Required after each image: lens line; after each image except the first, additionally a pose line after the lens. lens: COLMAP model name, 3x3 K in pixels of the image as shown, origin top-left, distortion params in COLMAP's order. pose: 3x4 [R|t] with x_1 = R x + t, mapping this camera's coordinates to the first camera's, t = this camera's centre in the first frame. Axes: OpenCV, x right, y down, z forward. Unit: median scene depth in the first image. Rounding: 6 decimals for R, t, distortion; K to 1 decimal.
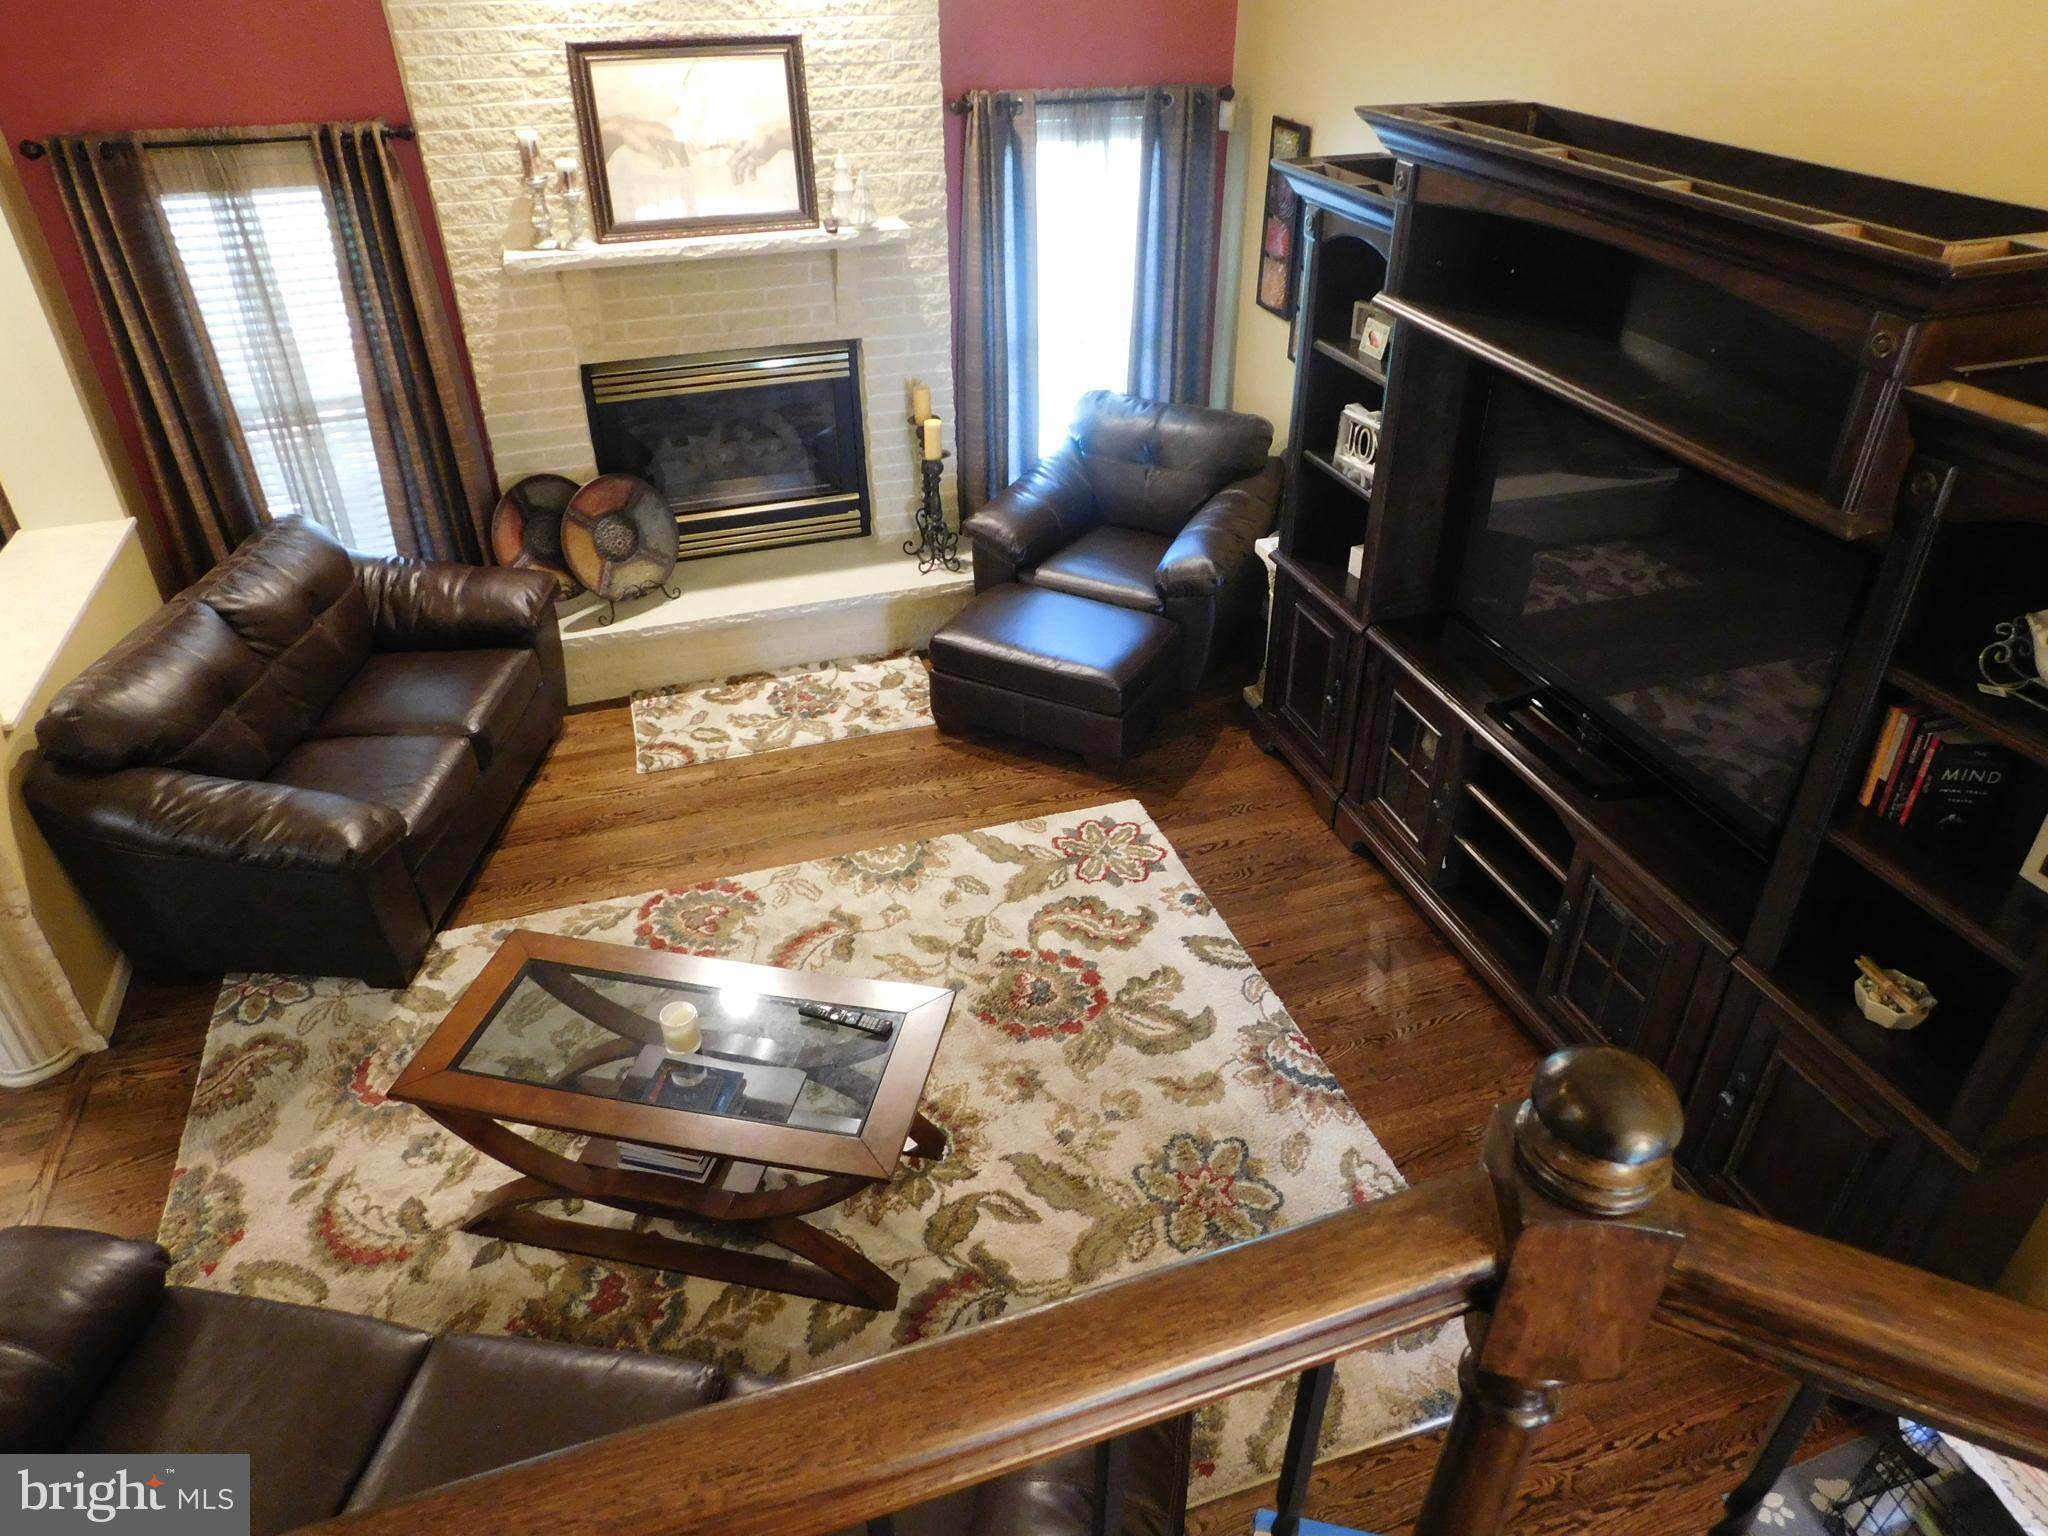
lens RADIAL K [[1353.3, 0, 1025.4], [0, 1353.3, 764.5], [0, 0, 1]] dist [-0.071482, 0.057048]
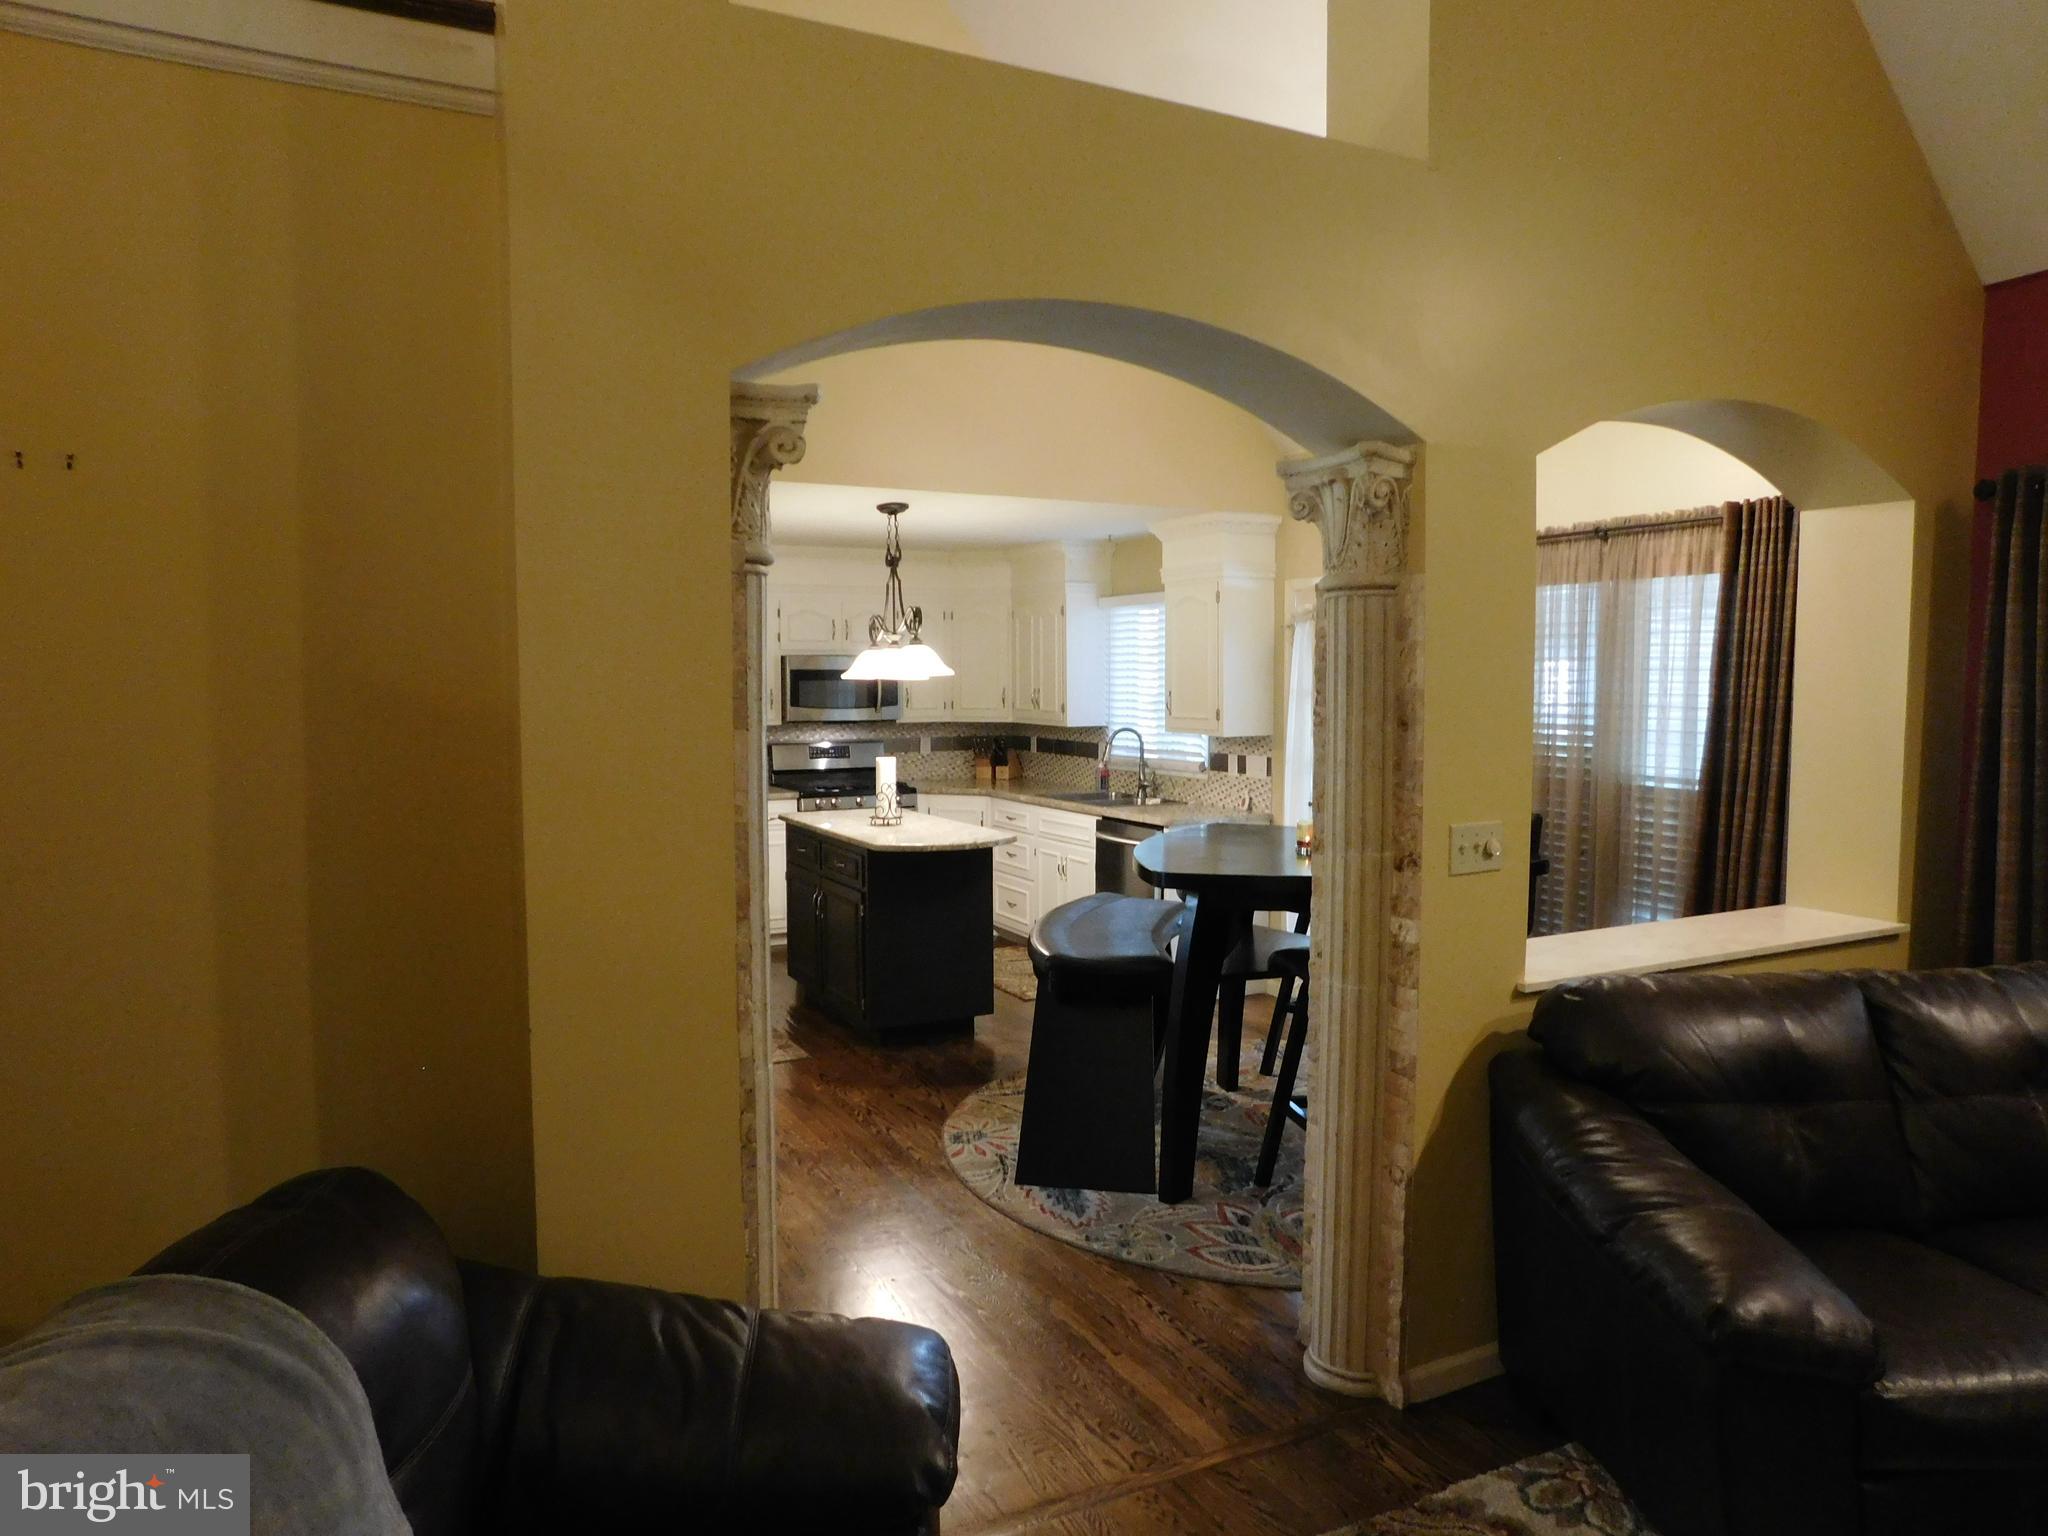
lens RADIAL K [[1353.3, 0, 1036.2], [0, 1353.3, 766.4], [0, 0, 1]] dist [-0.071482, 0.057048]
pose [[0.163793, 0.068717, -0.984099, -0.006600], [-0.542899, 0.839197, -0.031761, 0.035411], [0.823670, 0.539468, 0.174761, 0.400734]]
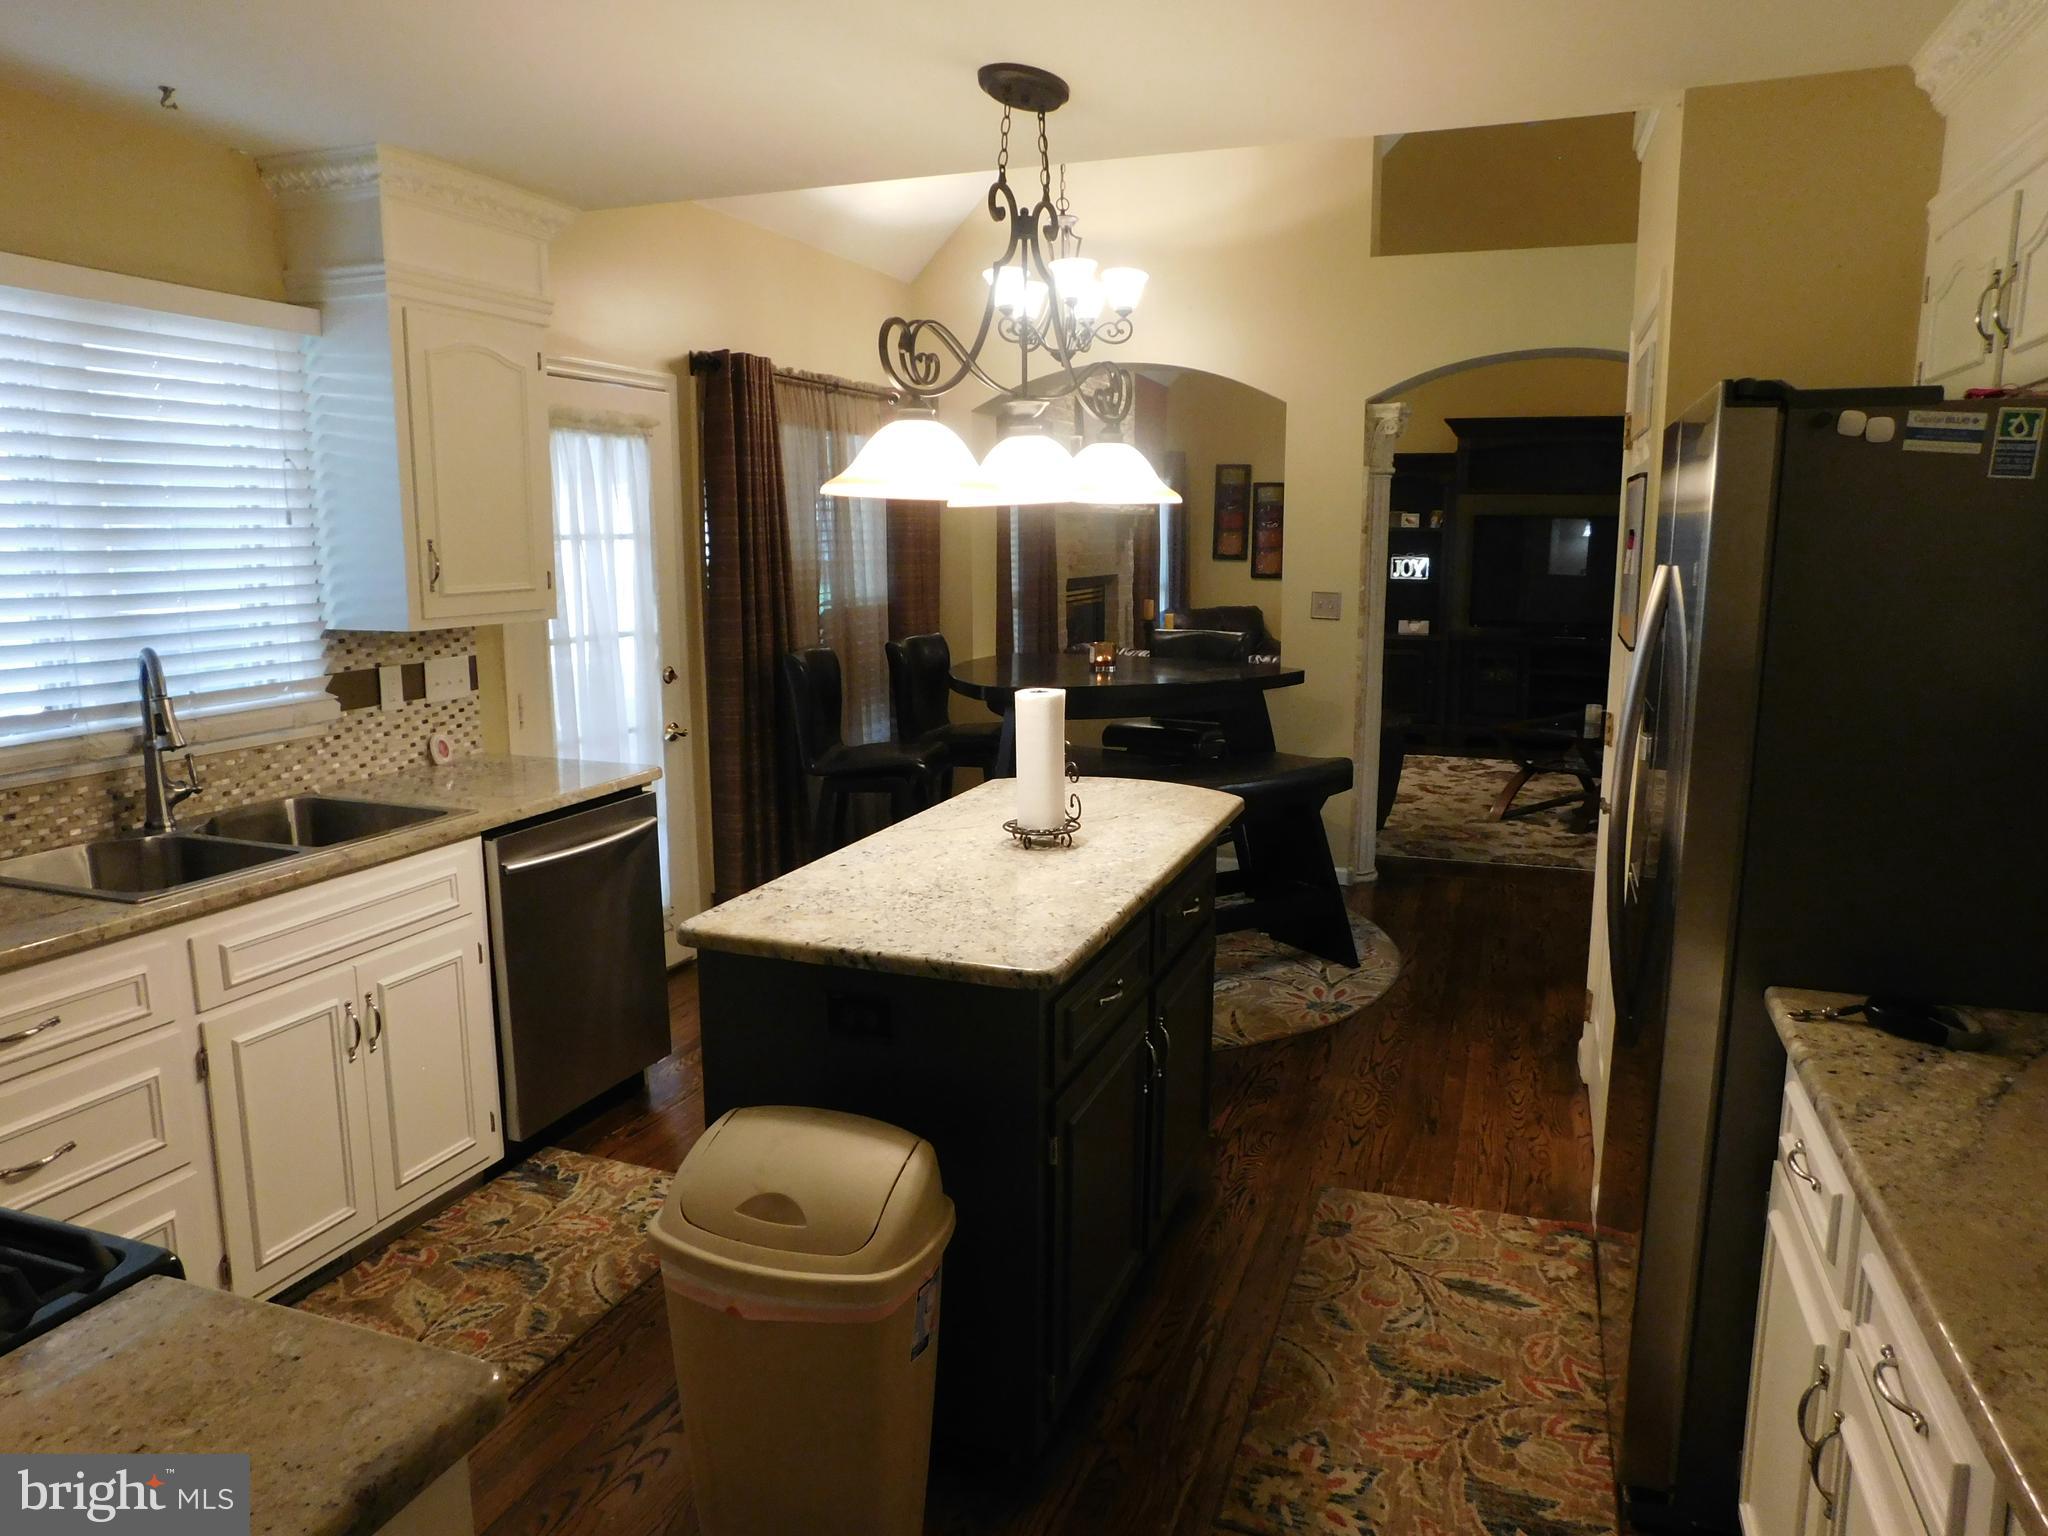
lens RADIAL K [[1353.3, 0, 1027.1], [0, 1353.3, 757.0], [0, 0, 1]] dist [-0.071482, 0.057048]
pose [[0.620666, -0.126168, 0.773858, -1.749714], [0.428850, 0.880882, -0.200338, 0.199894], [-0.656401, 0.456211, 0.600840, 0.182424]]
